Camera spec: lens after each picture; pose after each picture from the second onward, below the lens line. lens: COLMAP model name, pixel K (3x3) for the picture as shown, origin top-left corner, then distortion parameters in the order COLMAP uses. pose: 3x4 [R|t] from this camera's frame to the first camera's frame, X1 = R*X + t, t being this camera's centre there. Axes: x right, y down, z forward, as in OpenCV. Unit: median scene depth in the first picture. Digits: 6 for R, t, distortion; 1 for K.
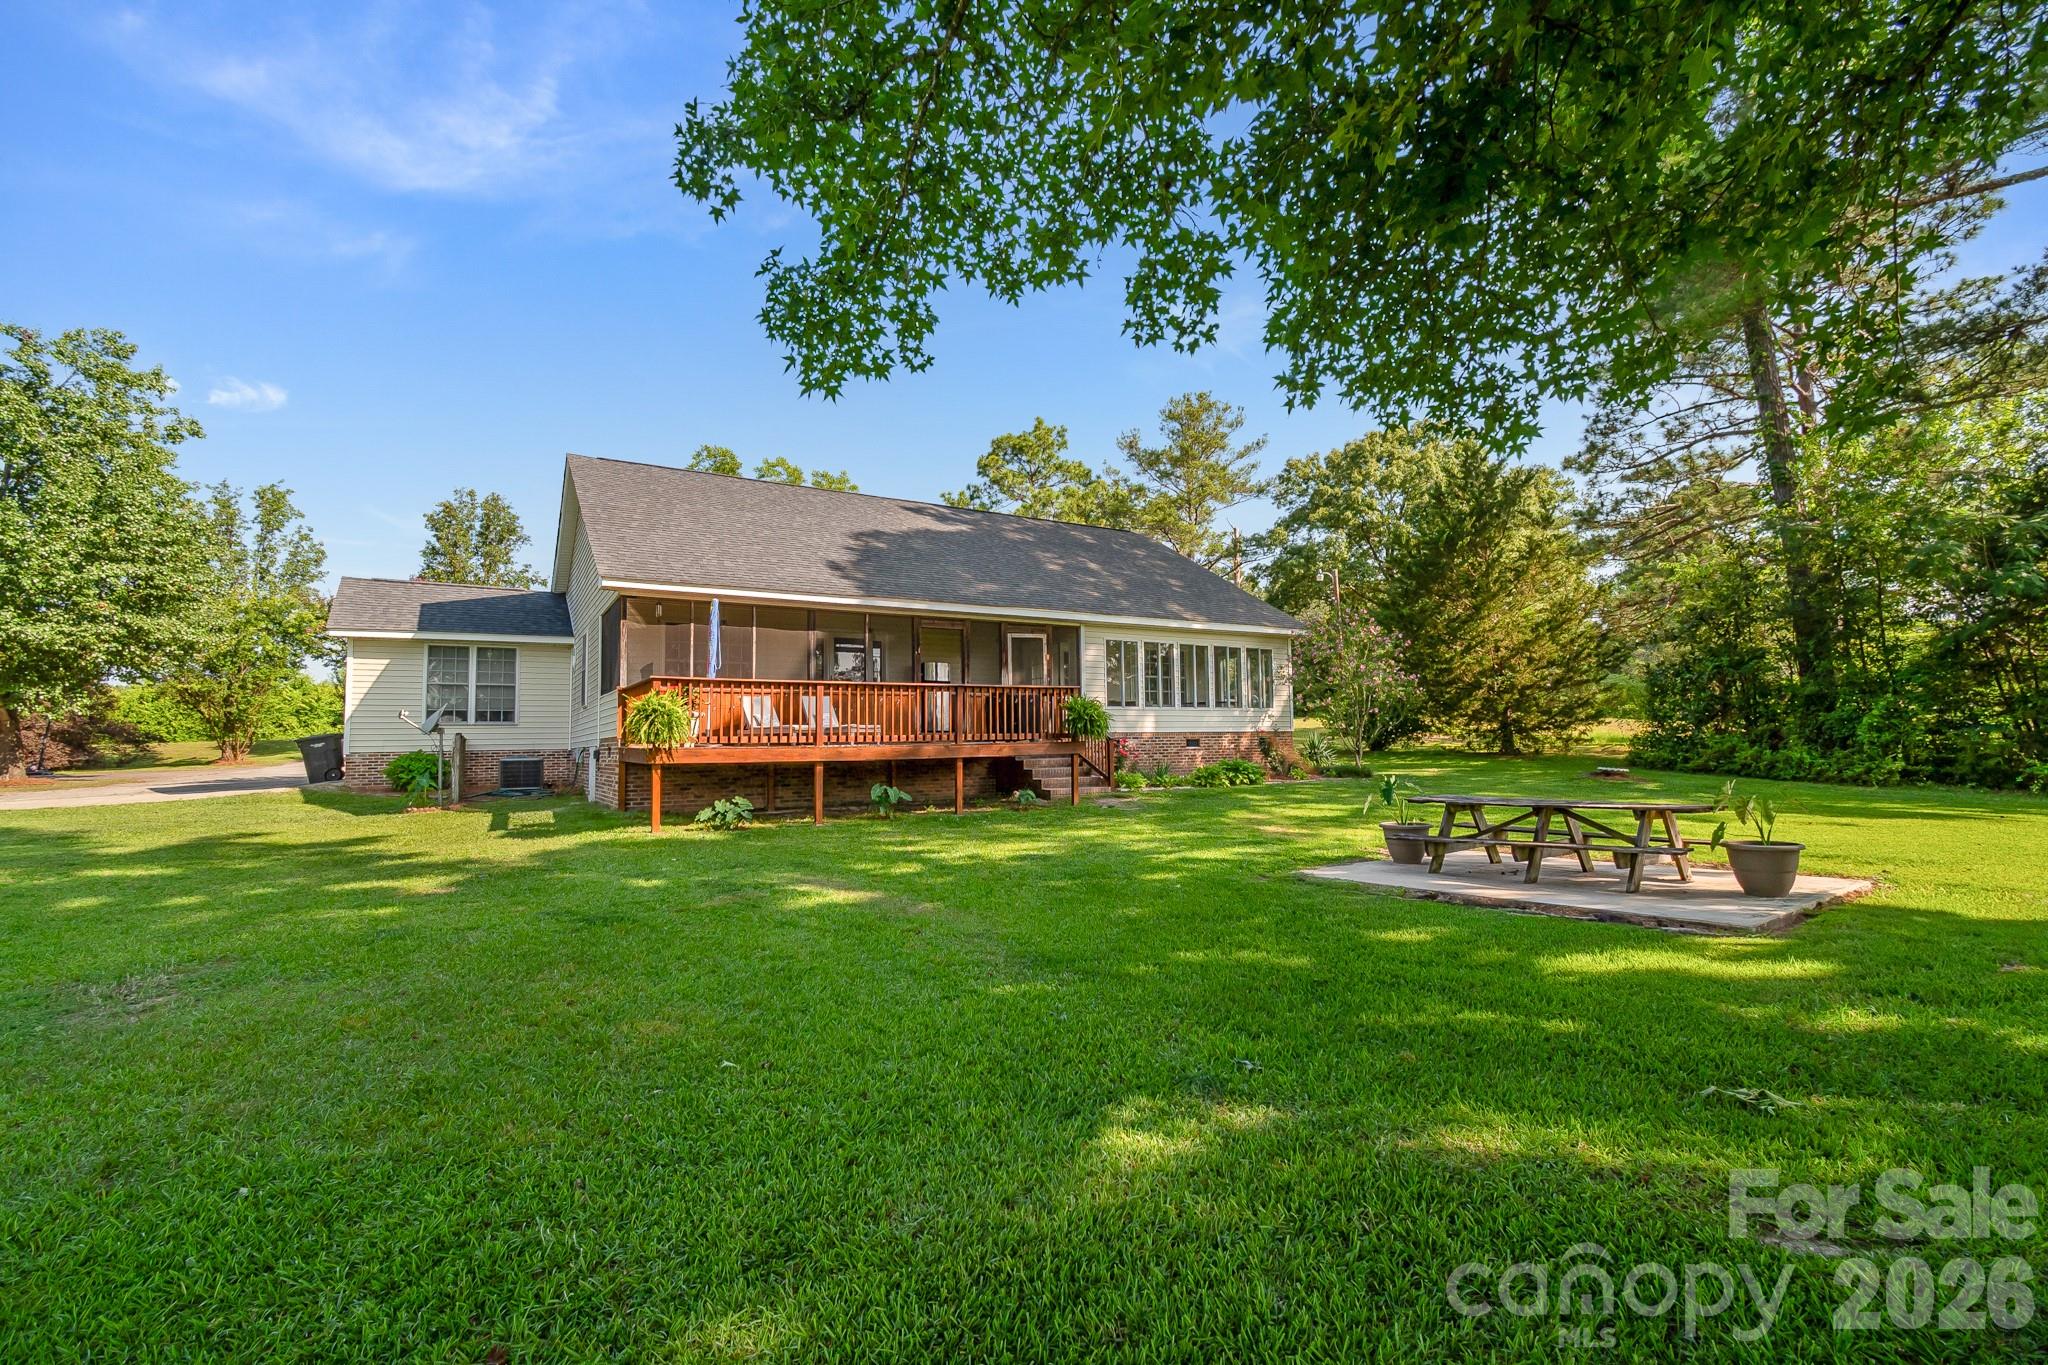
lens RADIAL K [[915.1, 0, 1024.0], [0, 915.1, 682.5], [0, 0, 1]] dist [0.003568, -0.000429]
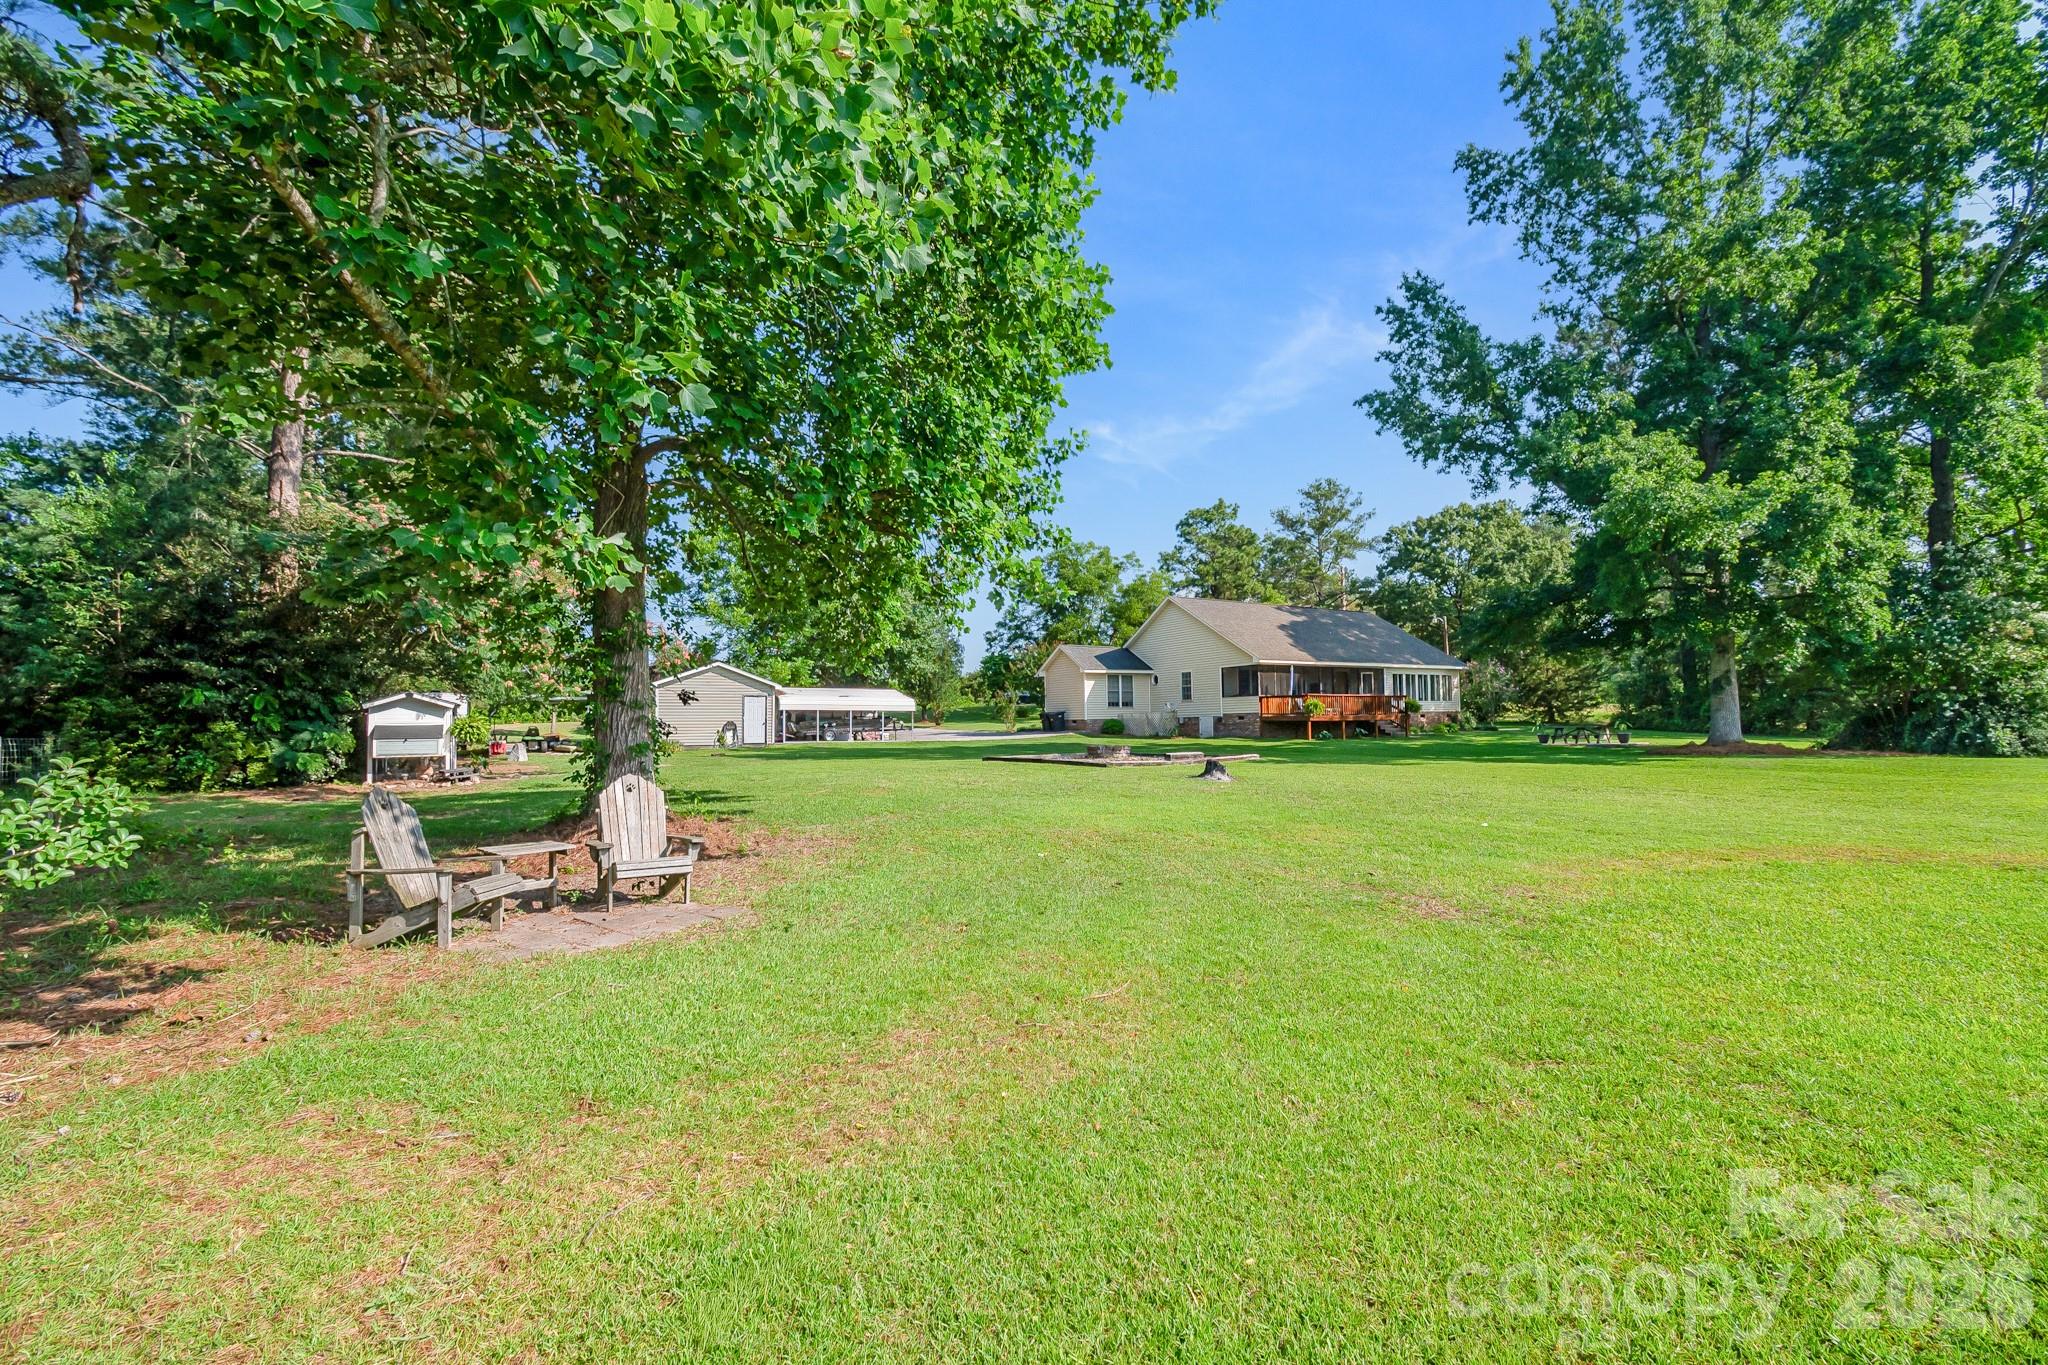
lens RADIAL K [[946.6, 0, 1024.0], [0, 946.6, 682.5], [0, 0, 1]] dist [0.000007, -0.000456]
pose [[0.999937, 0.001596, 0.011137, -0.306487], [-0.001813, 0.999808, 0.019531, -0.023227], [-0.011103, -0.019550, 0.999747, -0.498553]]
